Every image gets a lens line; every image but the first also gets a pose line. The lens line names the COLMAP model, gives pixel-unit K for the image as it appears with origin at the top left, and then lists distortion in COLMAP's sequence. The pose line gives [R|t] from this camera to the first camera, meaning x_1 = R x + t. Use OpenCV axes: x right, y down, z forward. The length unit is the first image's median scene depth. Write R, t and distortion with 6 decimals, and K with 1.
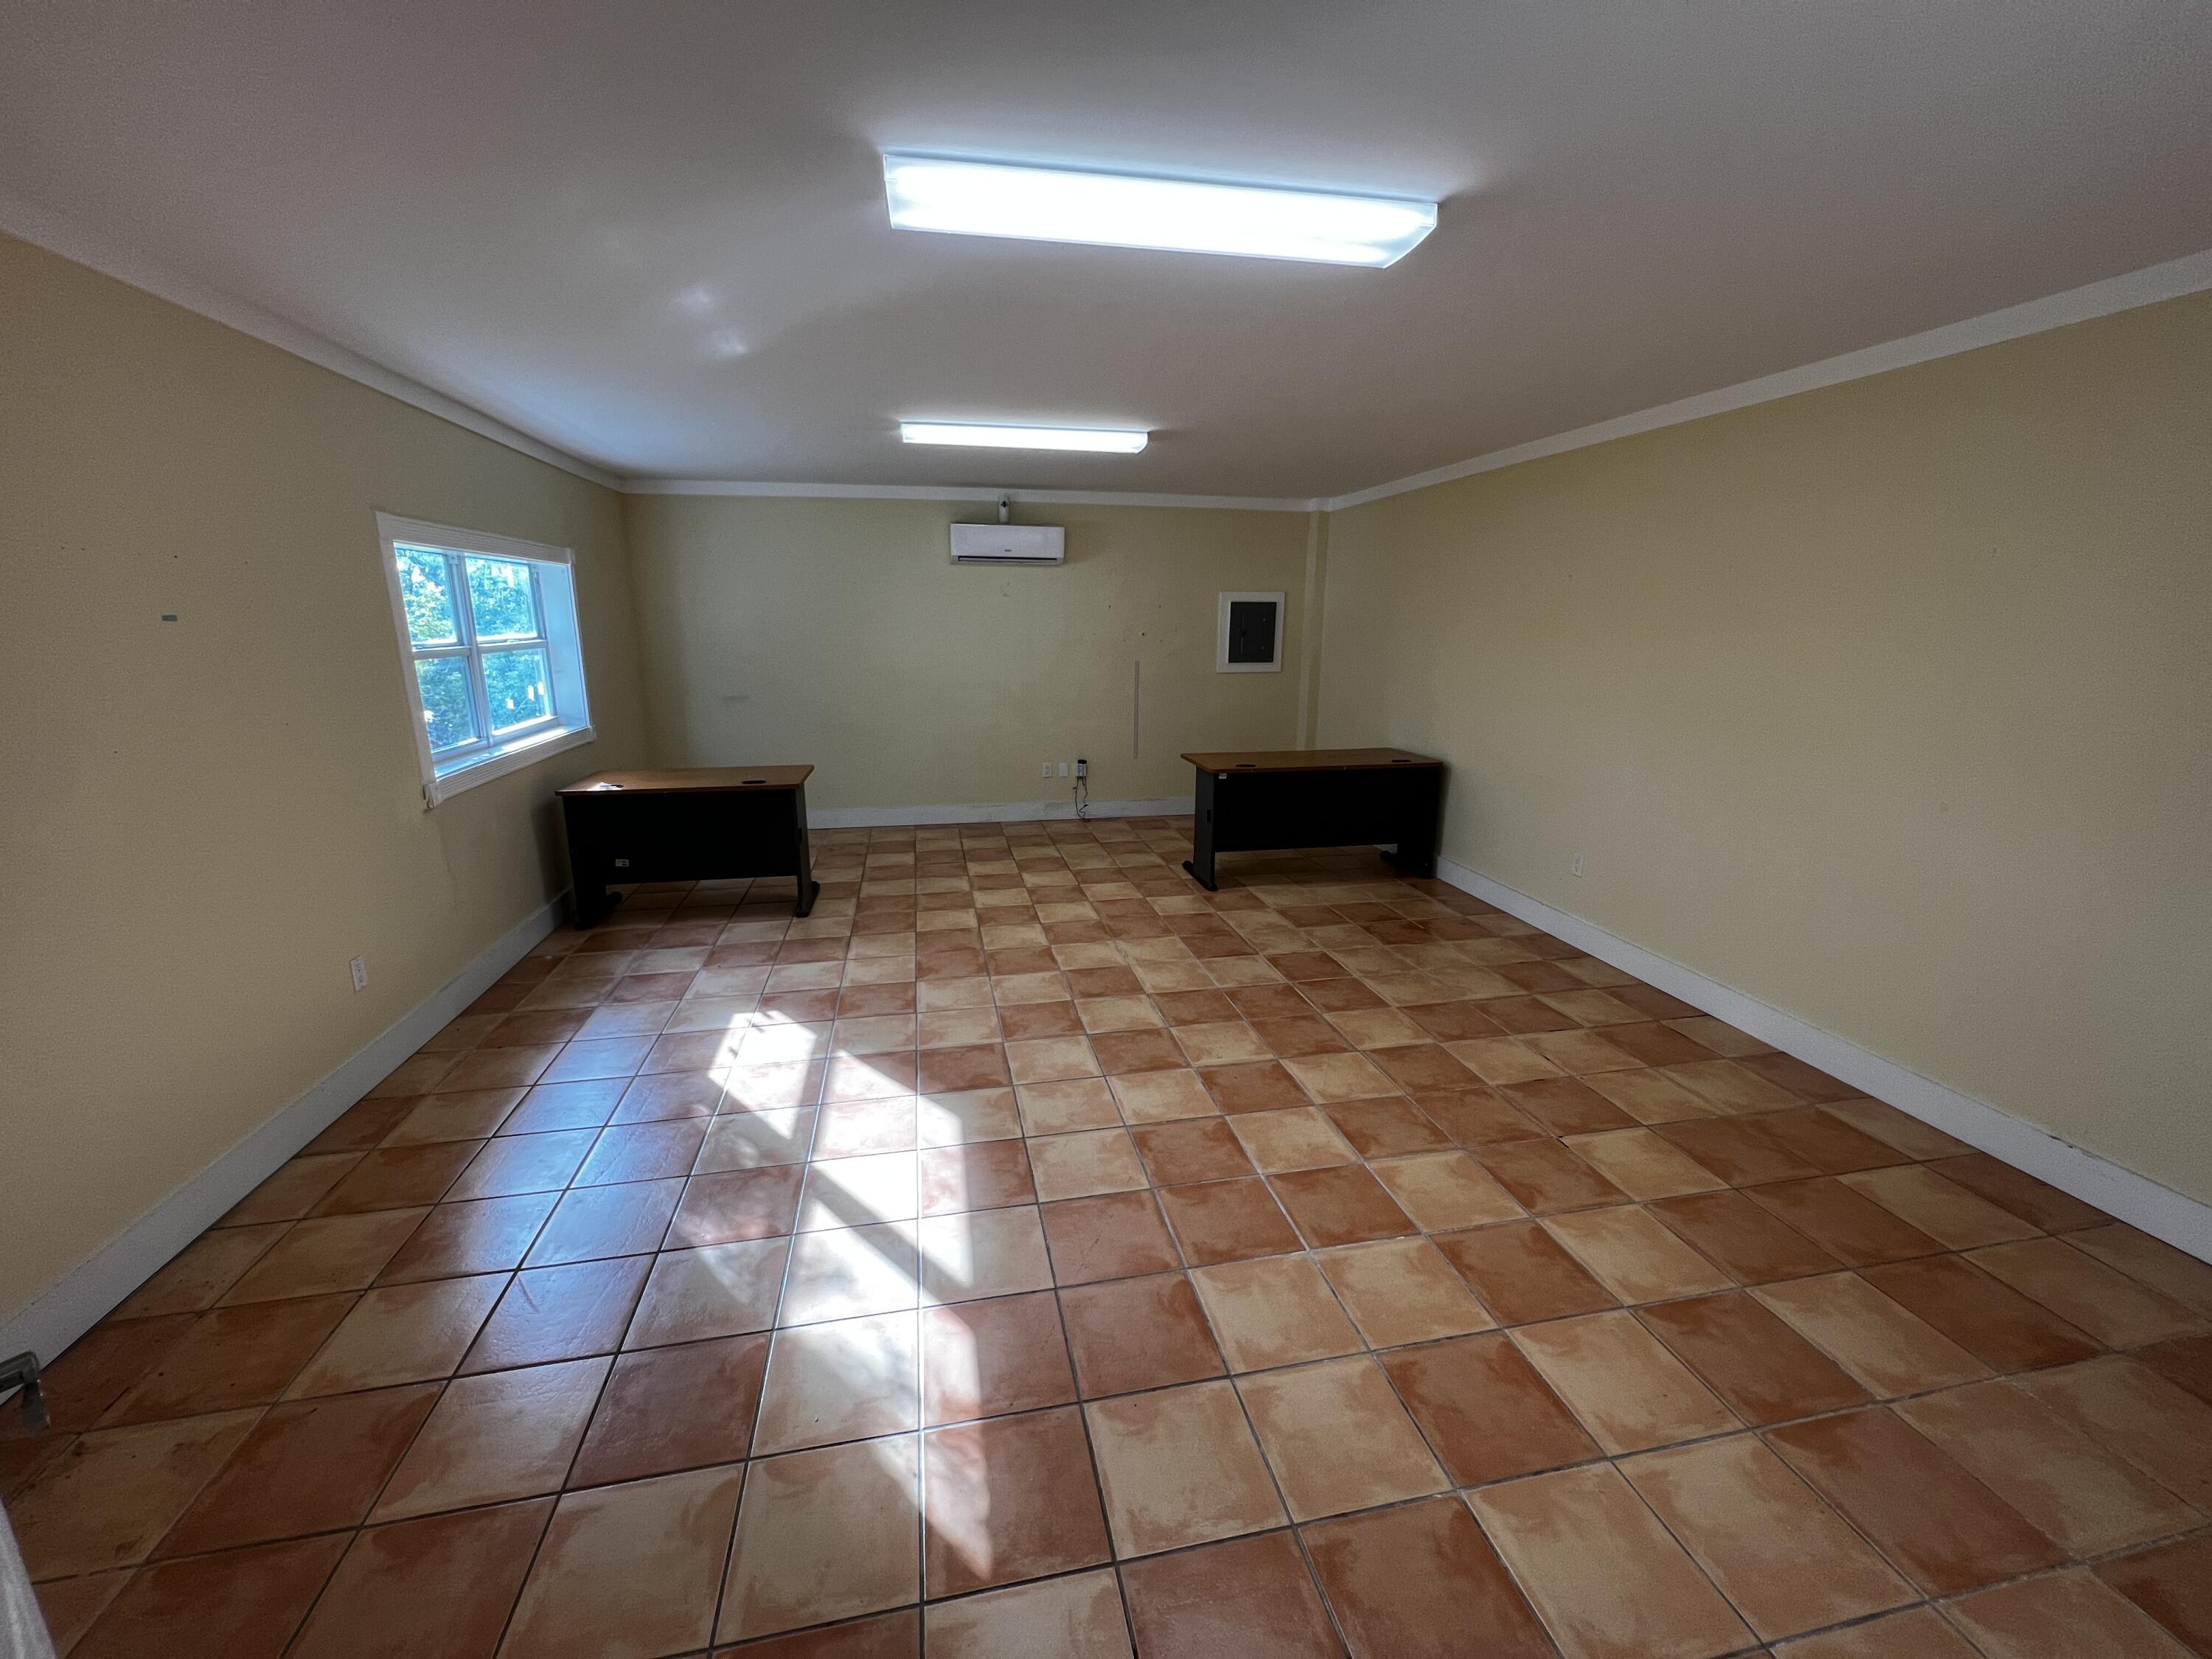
lens RADIAL K [[883.7, 0, 1097.3], [0, 883.7, 820.5], [0, 0, 1]] dist [0.000342, 0.000773]
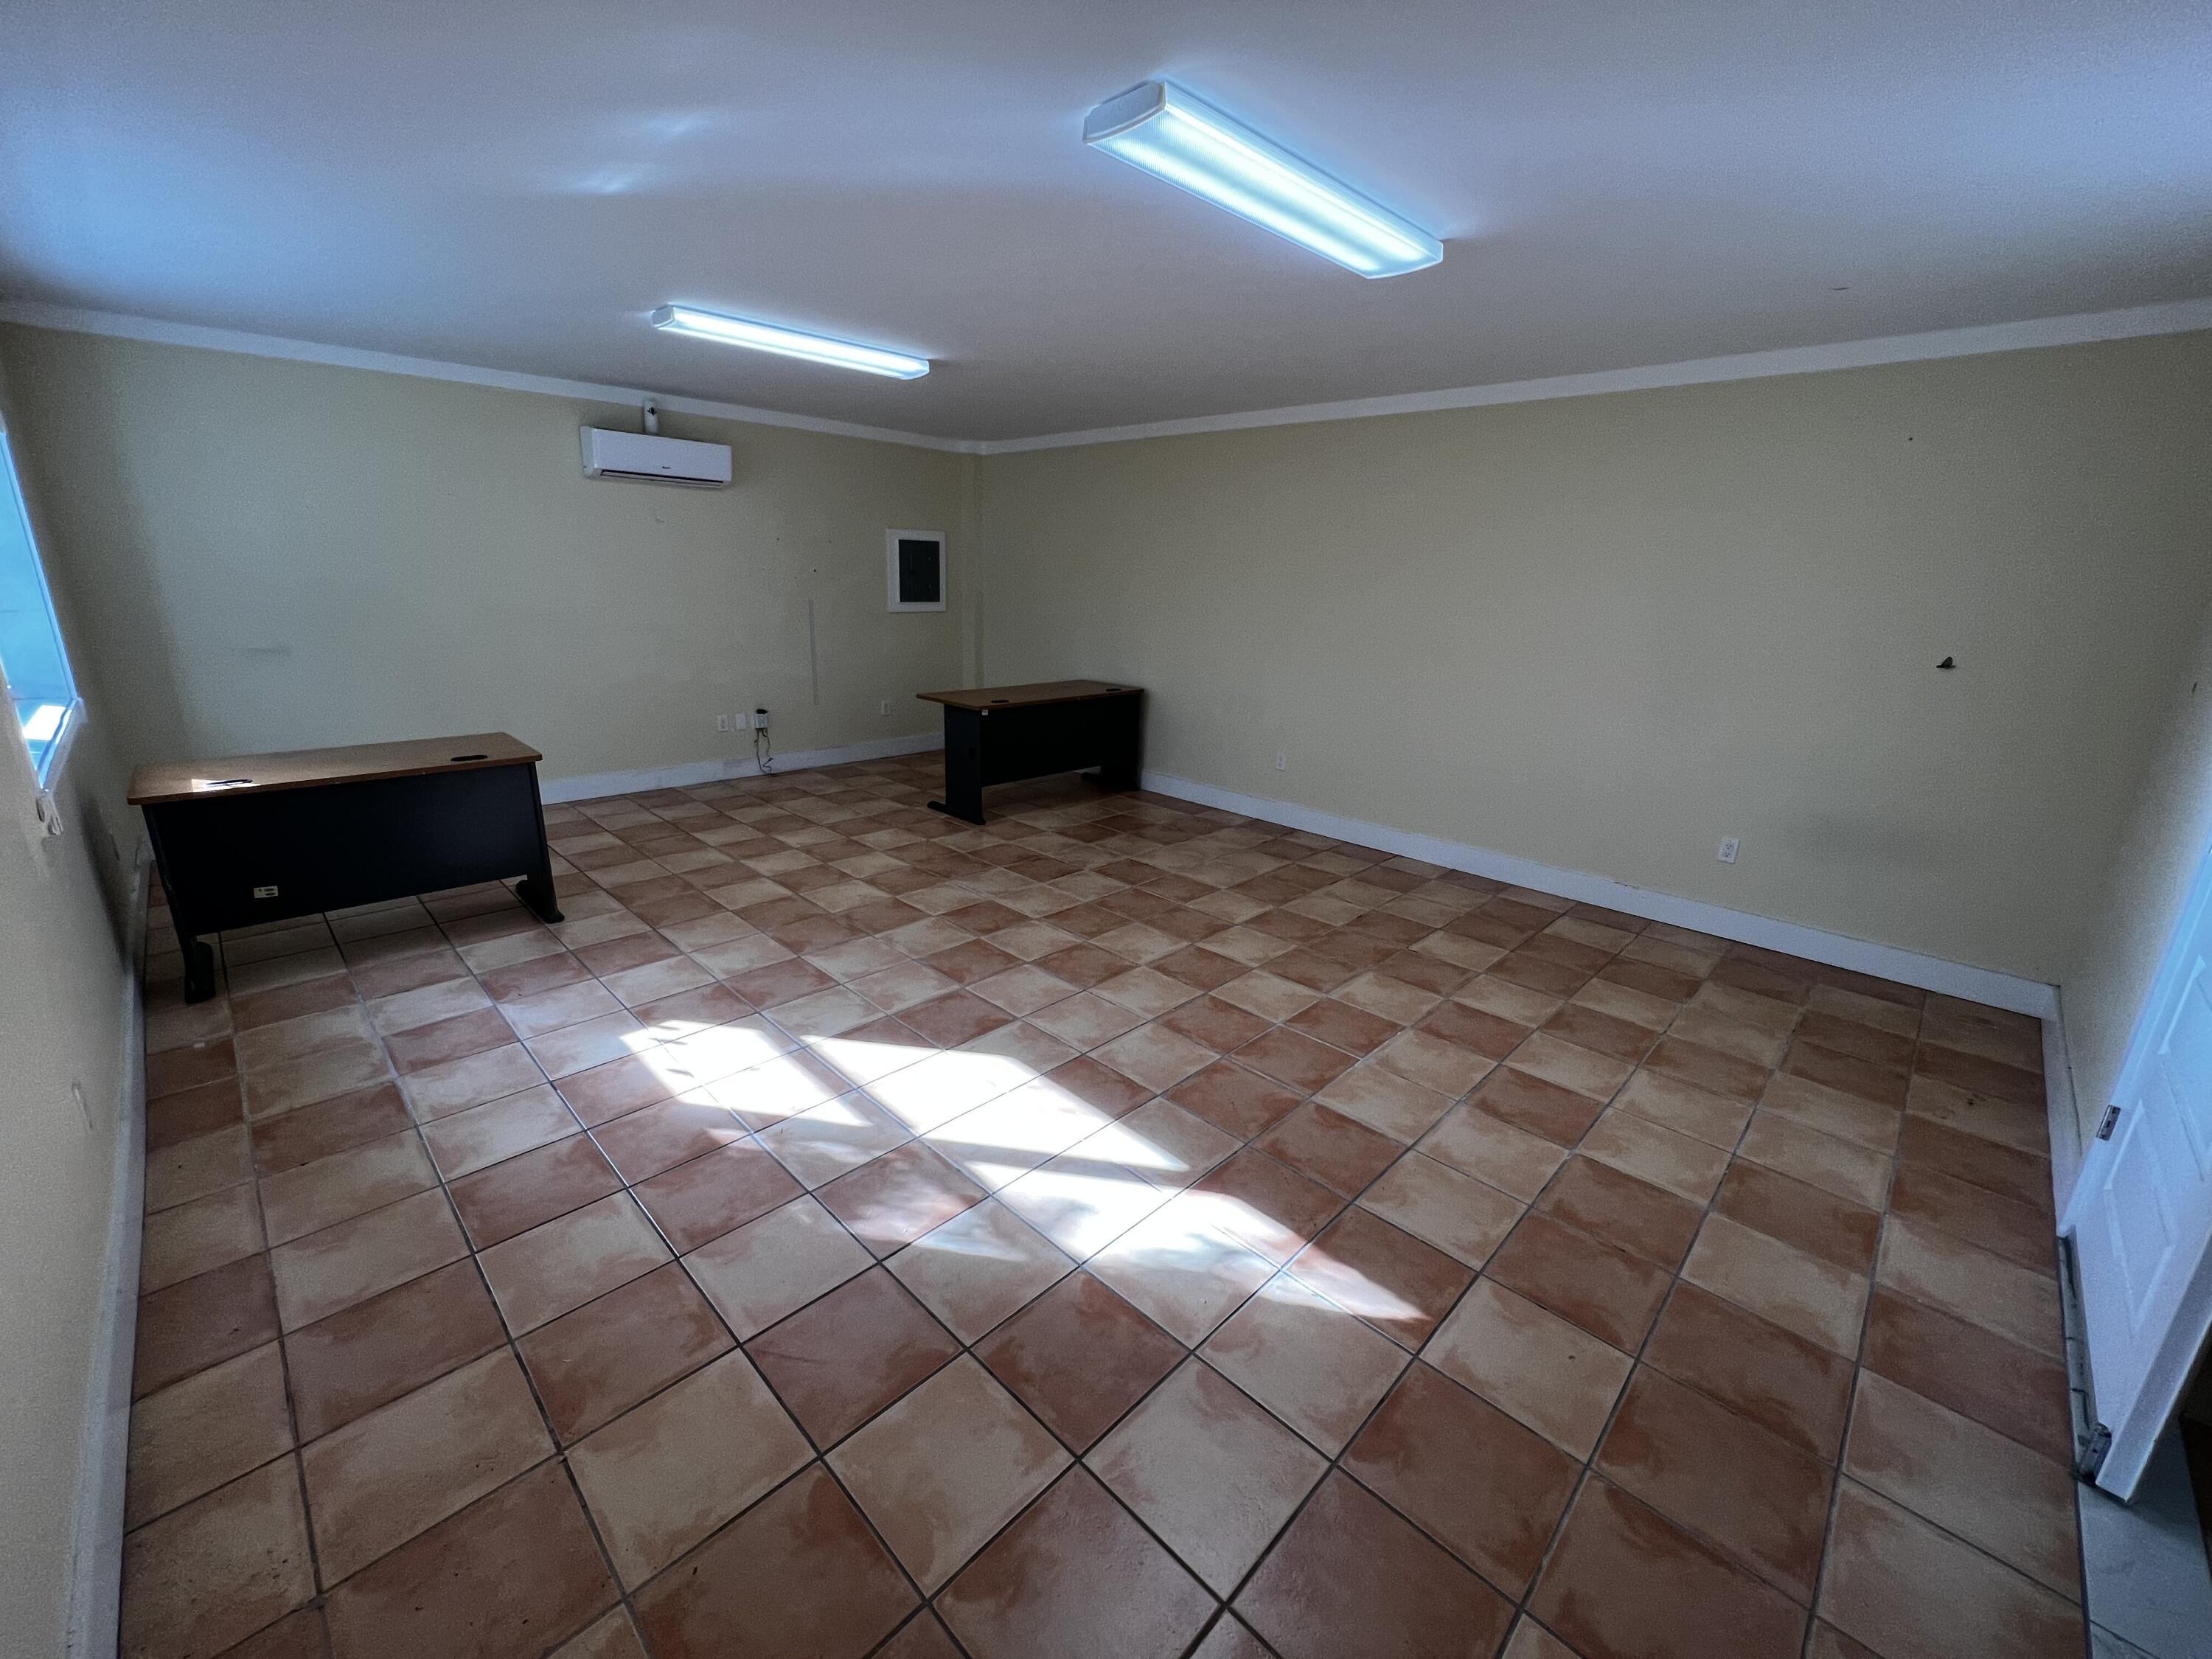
lens RADIAL K [[883.7, 0, 1096.1], [0, 883.7, 821.1], [0, 0, 1]] dist [0.000342, 0.000773]
pose [[0.830817, -0.131329, 0.540828, -0.430159], [0.096977, 0.991055, 0.091681, -0.008514], [-0.548031, -0.023722, 0.836122, 0.082831]]
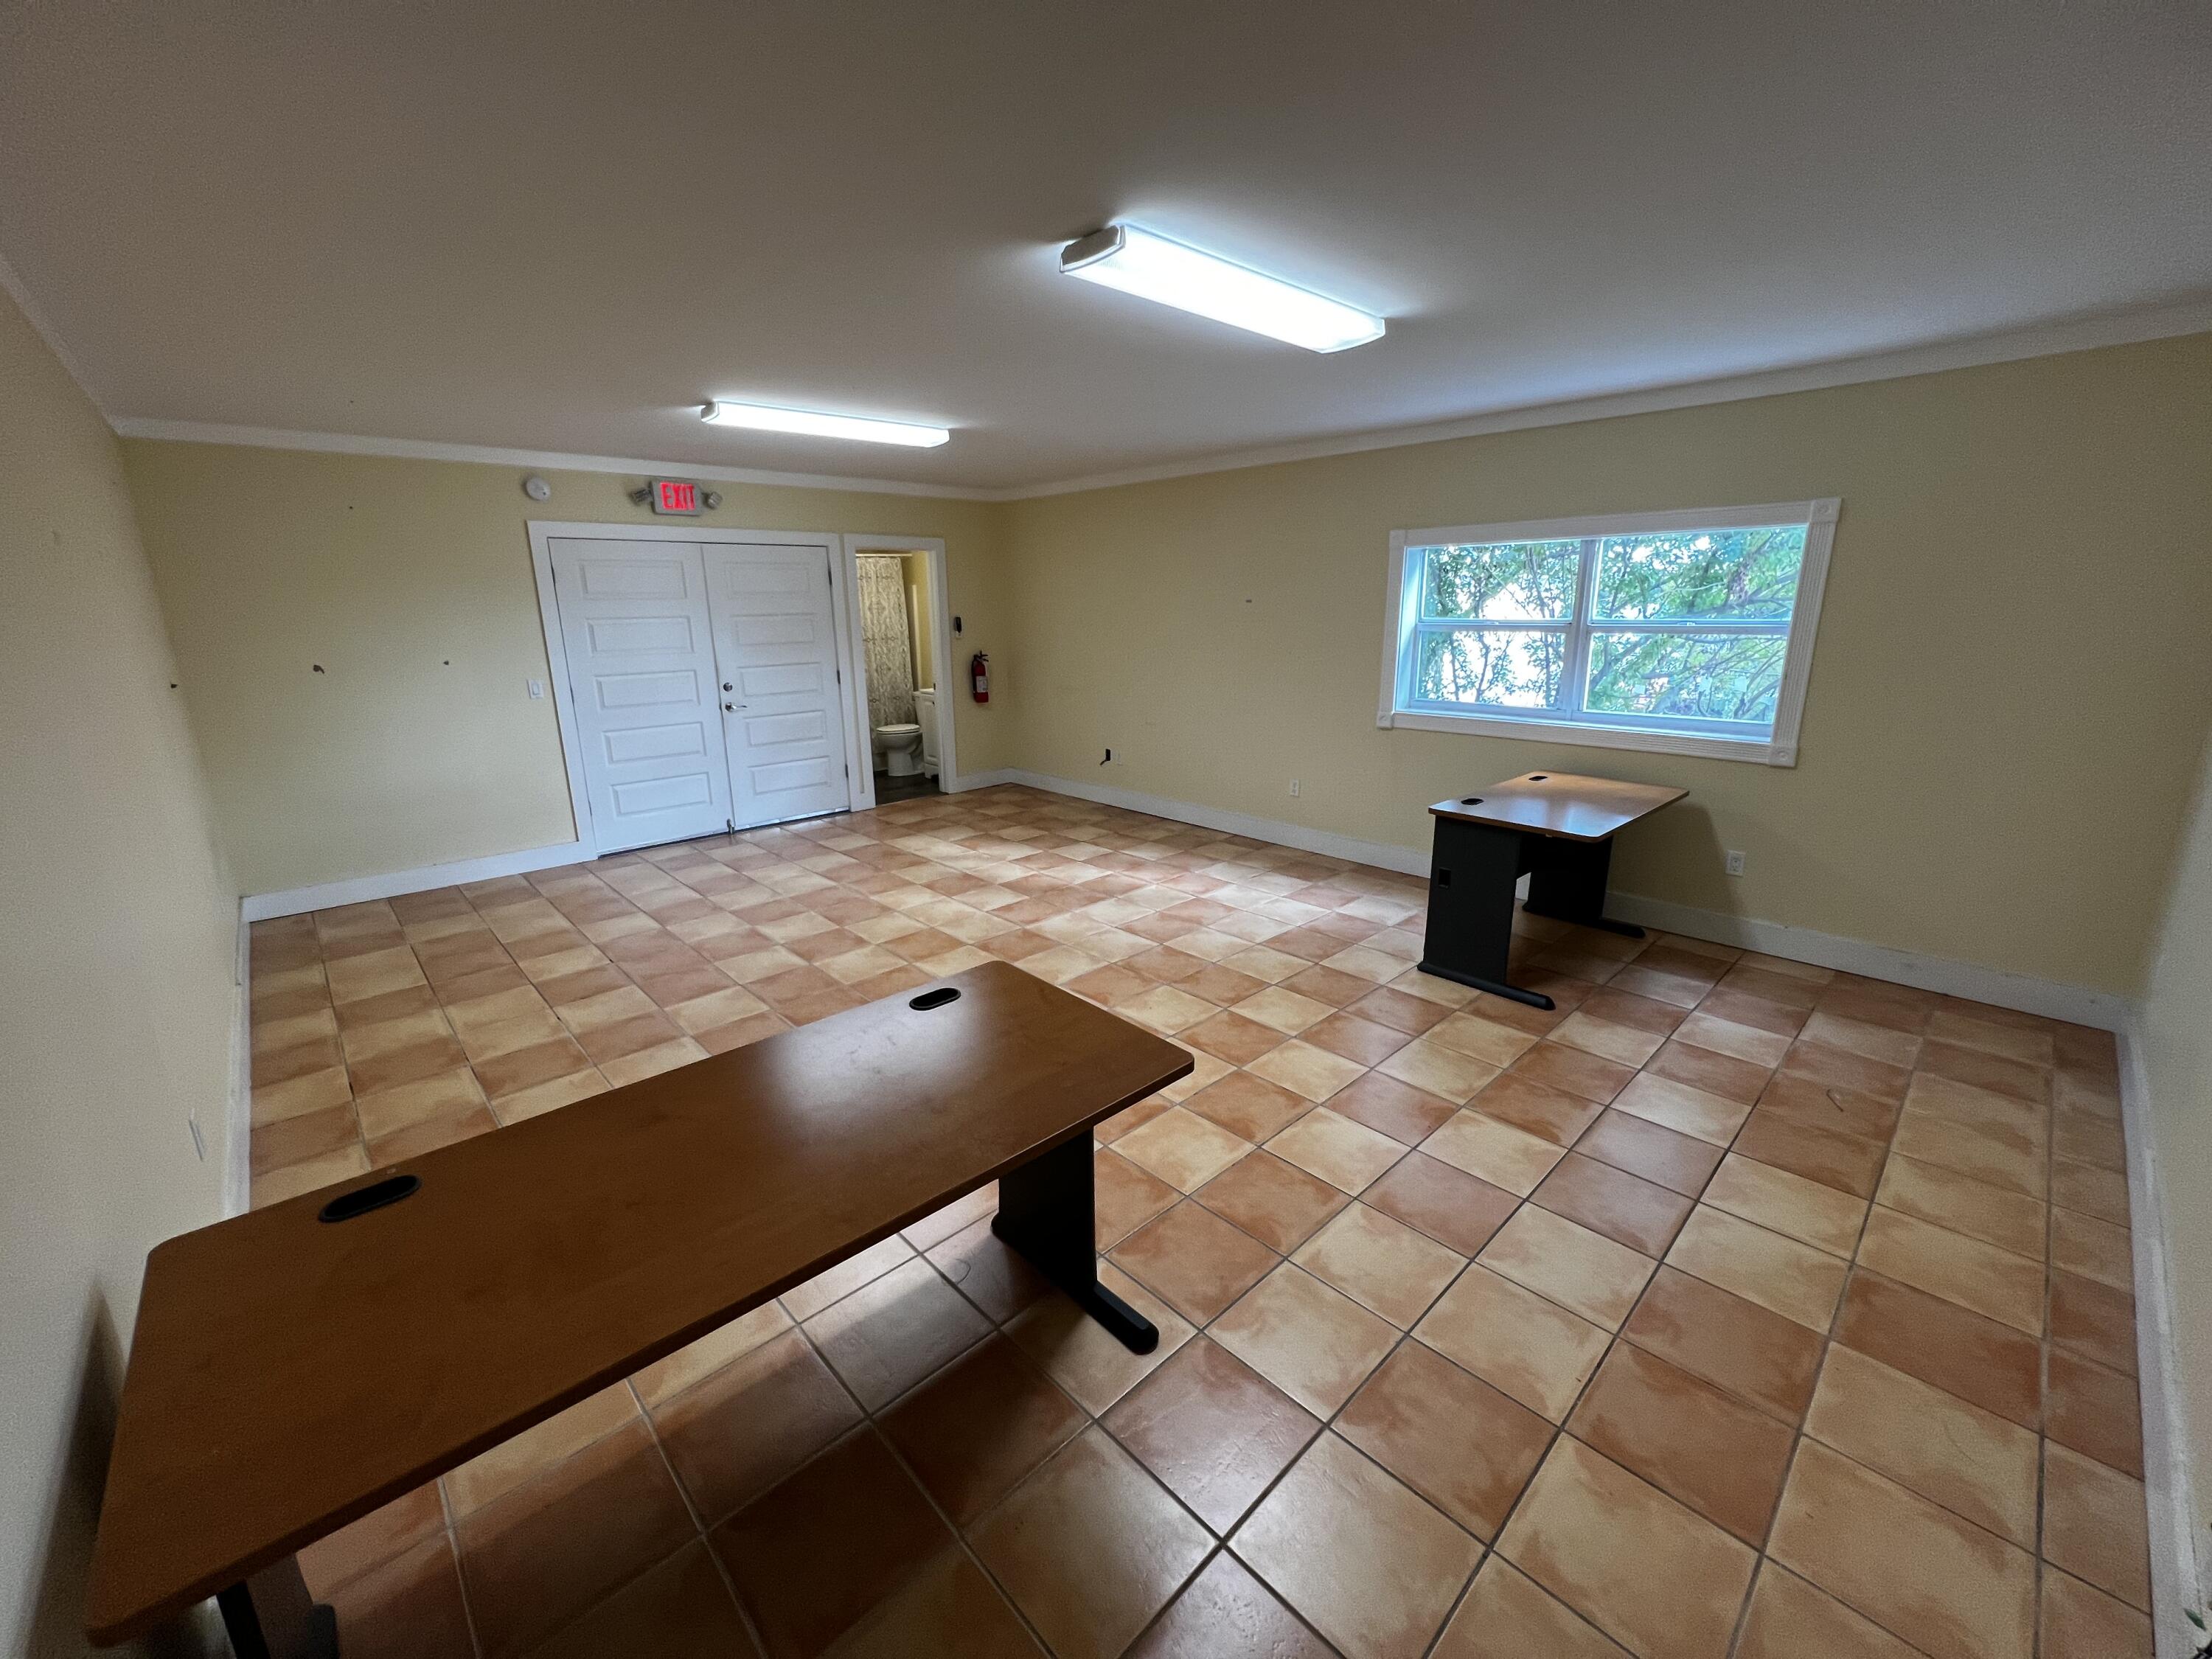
lens RADIAL K [[883.7, 0, 1099.5], [0, 883.7, 826.7], [0, 0, 1]] dist [0.000342, 0.000773]
pose [[-0.849274, 0.139814, -0.509103, 0.390453], [-0.108761, 0.897282, 0.427850, -0.402228], [0.516629, 0.418732, -0.746832, 1.728441]]
